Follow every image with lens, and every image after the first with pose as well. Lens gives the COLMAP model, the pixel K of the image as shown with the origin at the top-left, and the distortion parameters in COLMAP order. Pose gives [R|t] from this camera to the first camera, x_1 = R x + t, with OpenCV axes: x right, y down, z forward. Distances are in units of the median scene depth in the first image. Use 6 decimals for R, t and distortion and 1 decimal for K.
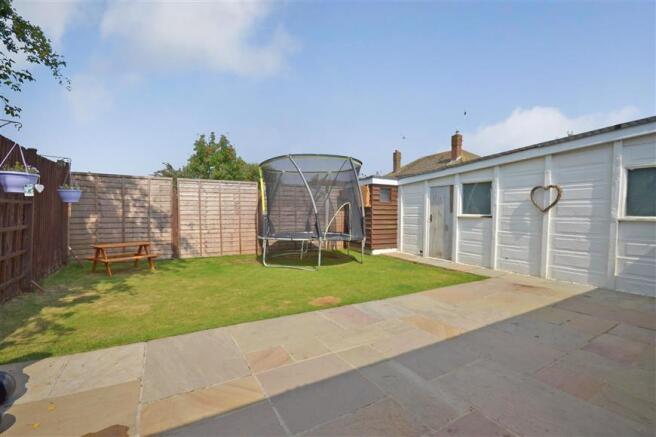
lens RADIAL K [[284.0, 0, 328.0], [0, 284.0, 218.5], [0, 0, 1]] dist [0.000273, 0.000065]
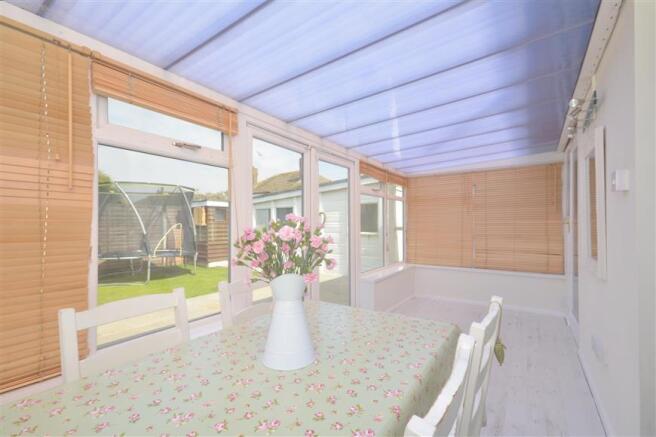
lens RADIAL K [[291.6, 0, 328.0], [0, 291.6, 218.5], [0, 0, 1]] dist [0.039144, 0.000063]
pose [[0.904322, -0.006781, 0.426798, 0.093145], [0.022718, 0.999221, -0.032261, -0.020620], [-0.426247, 0.038870, 0.903771, -0.312379]]
